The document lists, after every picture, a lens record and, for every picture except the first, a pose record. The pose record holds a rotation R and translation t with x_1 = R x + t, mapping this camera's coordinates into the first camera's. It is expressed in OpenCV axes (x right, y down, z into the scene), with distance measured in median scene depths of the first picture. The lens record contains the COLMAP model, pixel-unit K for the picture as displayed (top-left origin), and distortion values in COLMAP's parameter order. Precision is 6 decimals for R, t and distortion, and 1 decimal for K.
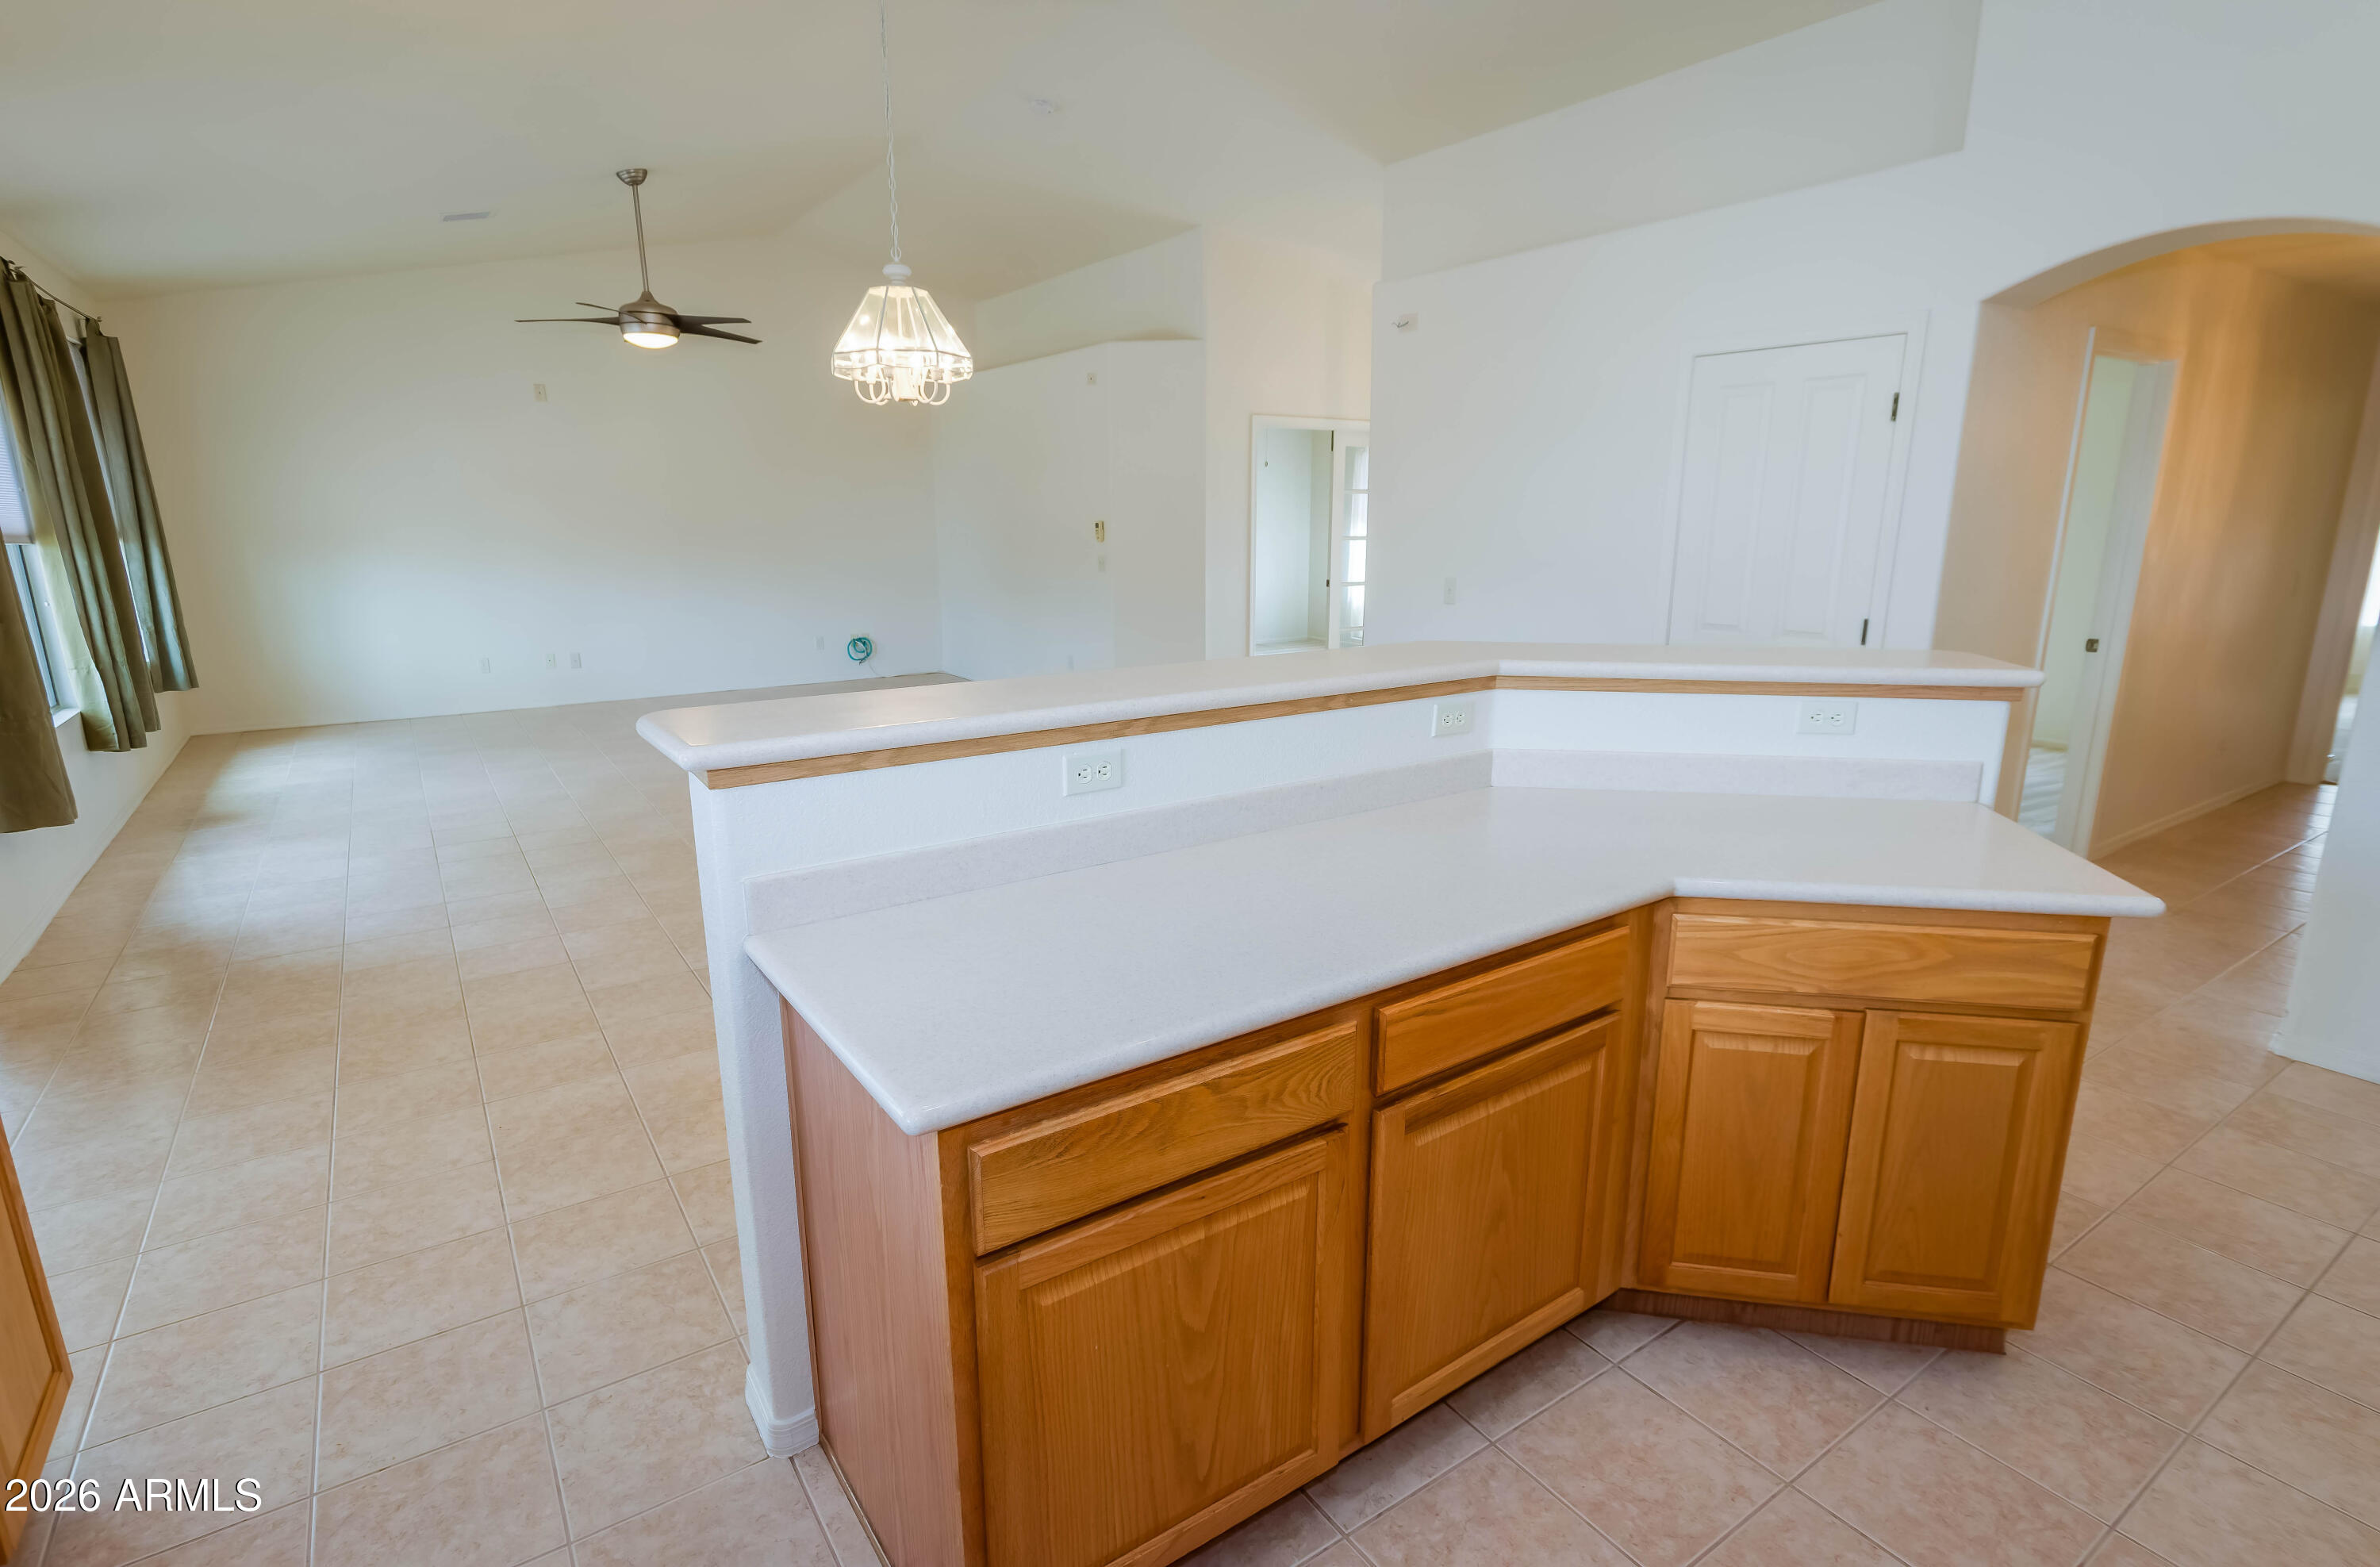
lens RADIAL K [[1173.8, 0, 1186.2], [0, 1173.8, 790.0], [0, 0, 1]] dist [-0.004996, 0.001985]
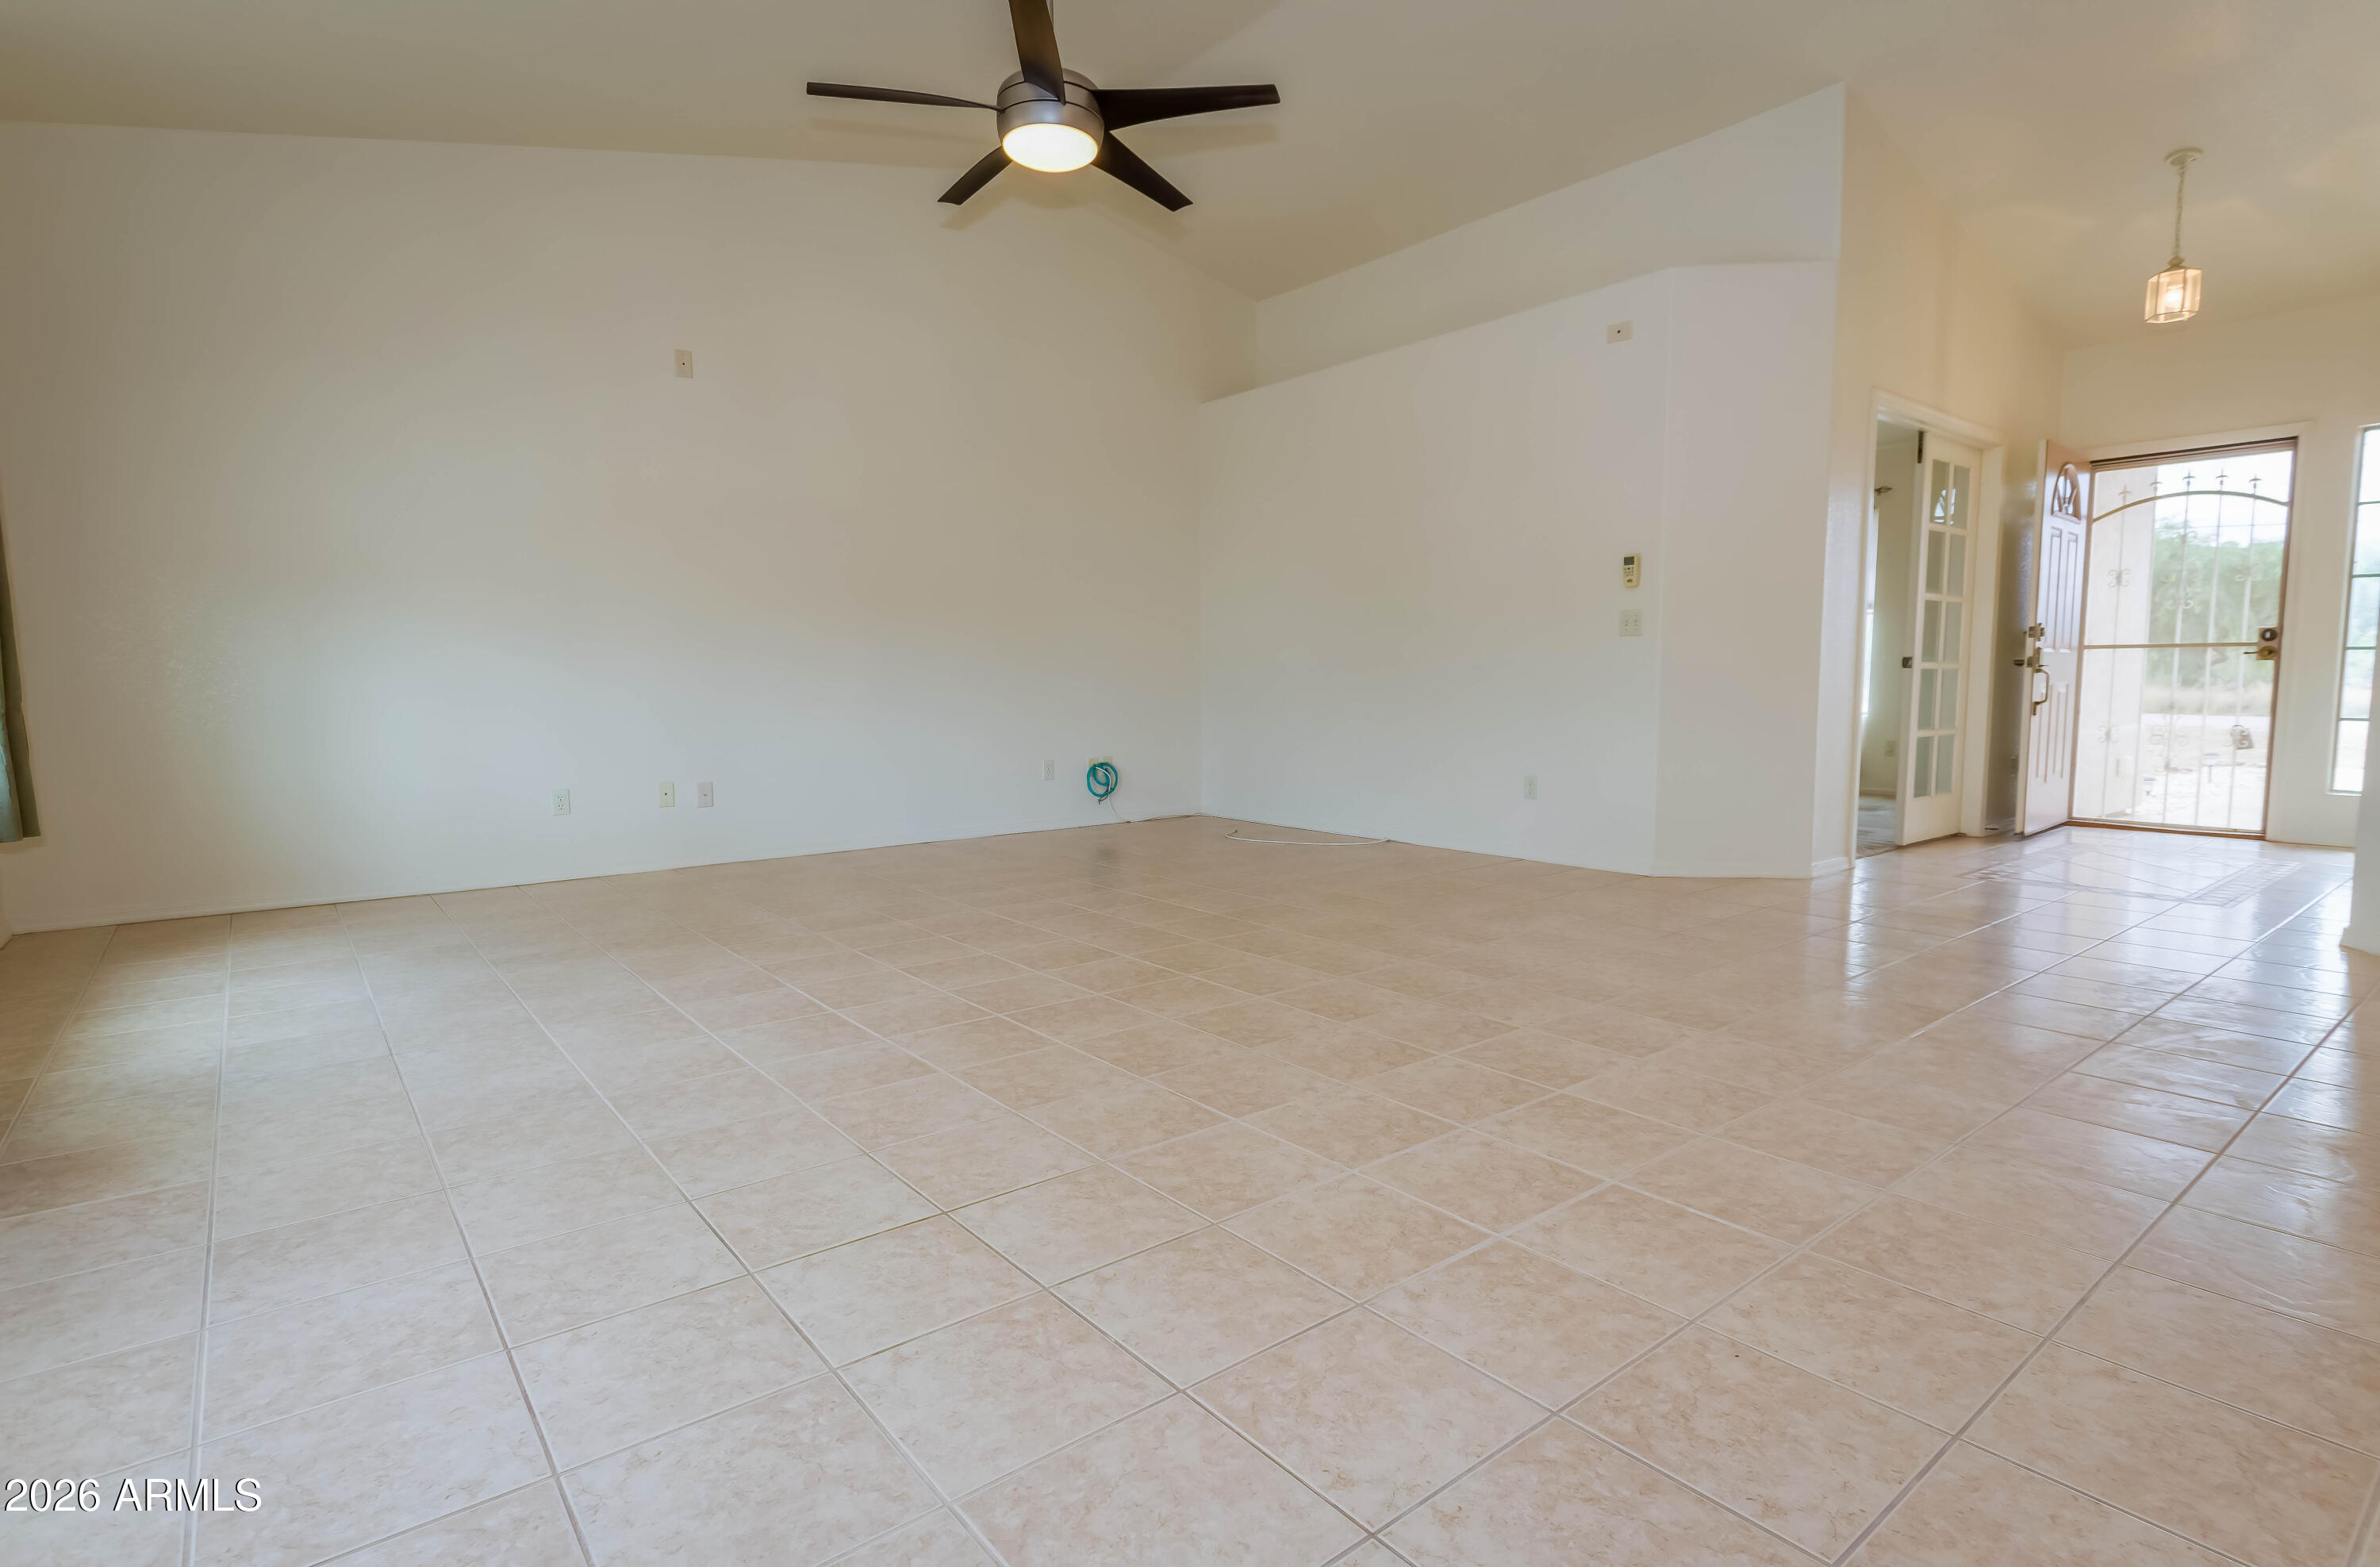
lens RADIAL K [[1173.8, 0, 1194.4], [0, 1173.8, 785.6], [0, 0, 1]] dist [-0.004996, 0.001985]
pose [[0.997207, -0.011580, 0.073789, -0.346546], [0.021893, 0.989834, -0.140532, -0.026554], [-0.071411, 0.141755, 0.987323, 0.419462]]
